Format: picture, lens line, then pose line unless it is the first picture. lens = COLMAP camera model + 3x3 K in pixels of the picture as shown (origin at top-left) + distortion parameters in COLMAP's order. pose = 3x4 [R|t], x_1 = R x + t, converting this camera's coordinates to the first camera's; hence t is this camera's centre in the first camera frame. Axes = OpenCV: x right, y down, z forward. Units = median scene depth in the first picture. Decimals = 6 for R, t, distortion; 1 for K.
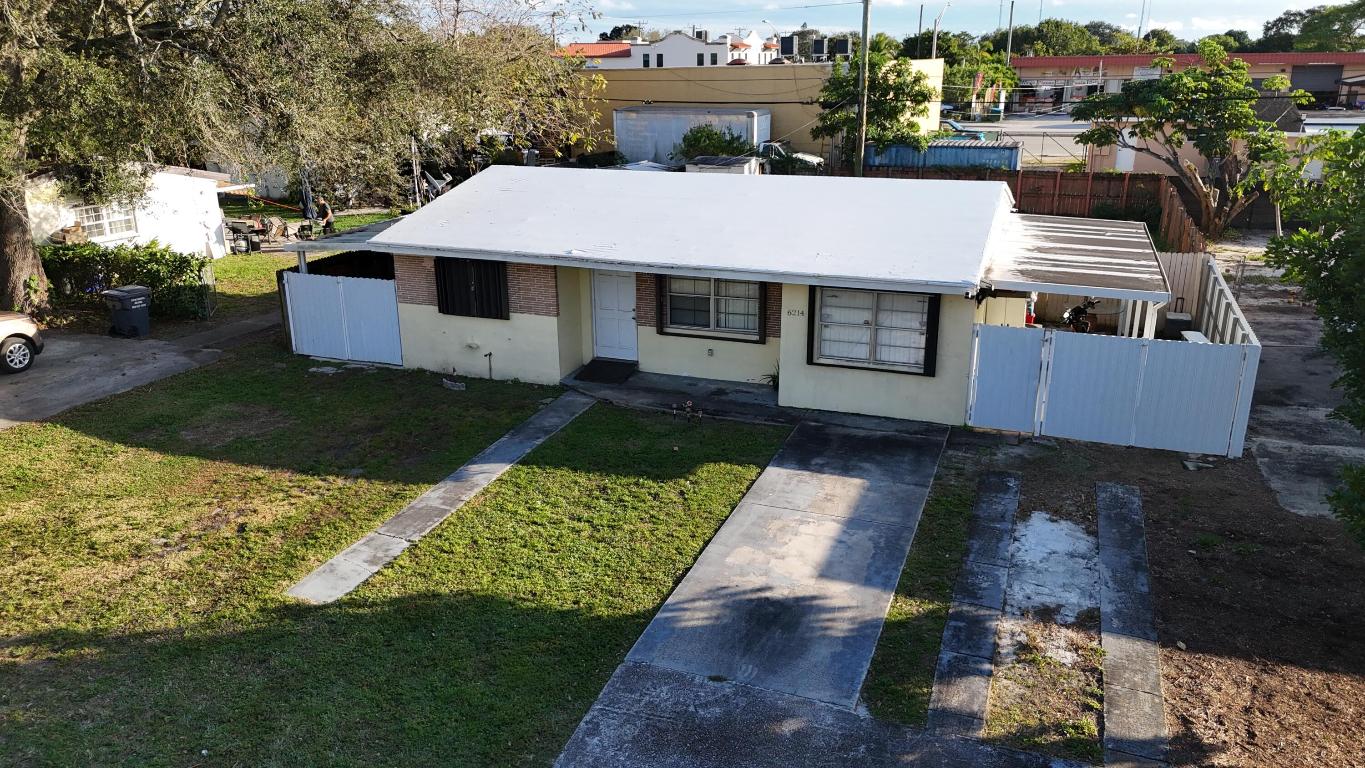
lens RADIAL K [[1010.3, 0, 671.1], [0, 1010.3, 384.8], [0, 0, 1]] dist [0.075116, -0.082744]
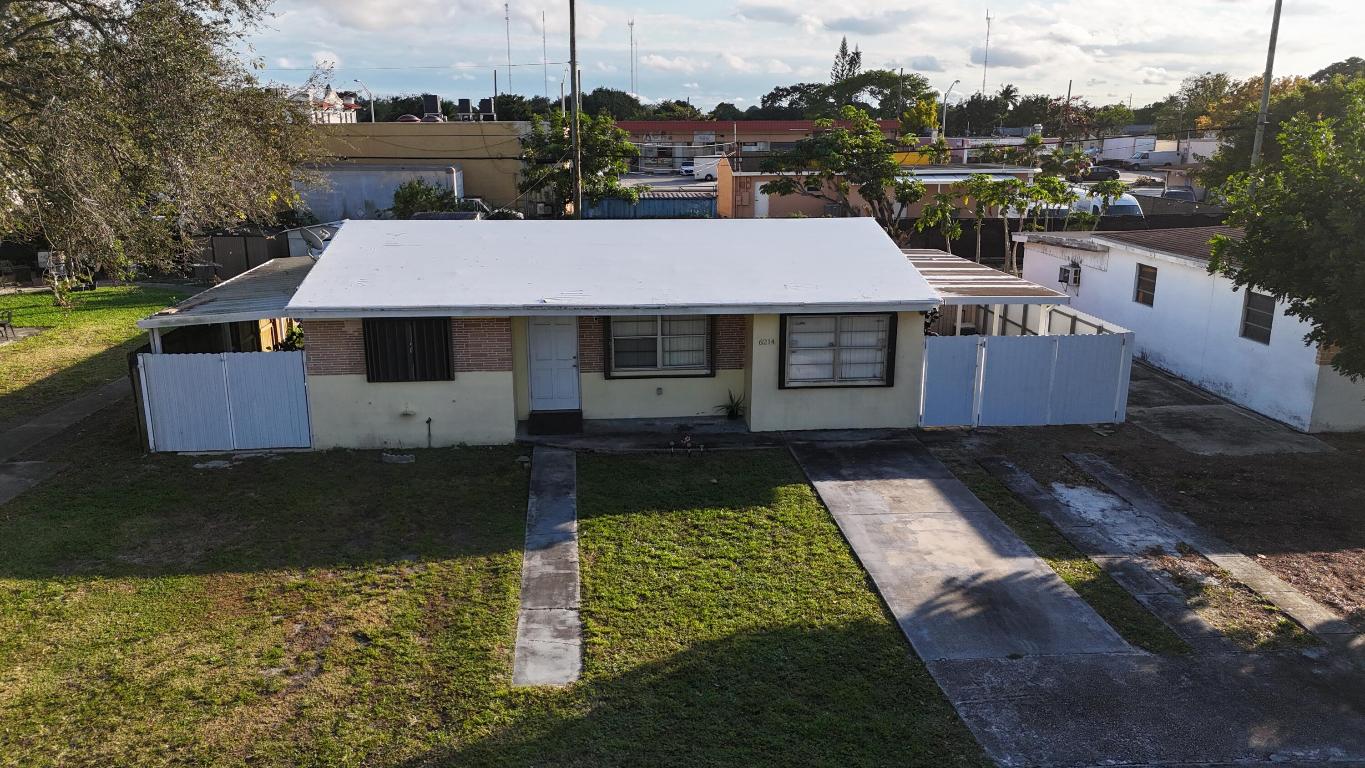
lens RADIAL K [[1010.3, 0, 671.1], [0, 1010.3, 384.8], [0, 0, 1]] dist [0.075116, -0.082744]
pose [[0.899237, -0.103359, 0.425076, -0.425909], [0.128143, 0.991300, -0.030046, -0.007389], [-0.418272, 0.081489, 0.904659, 0.086247]]
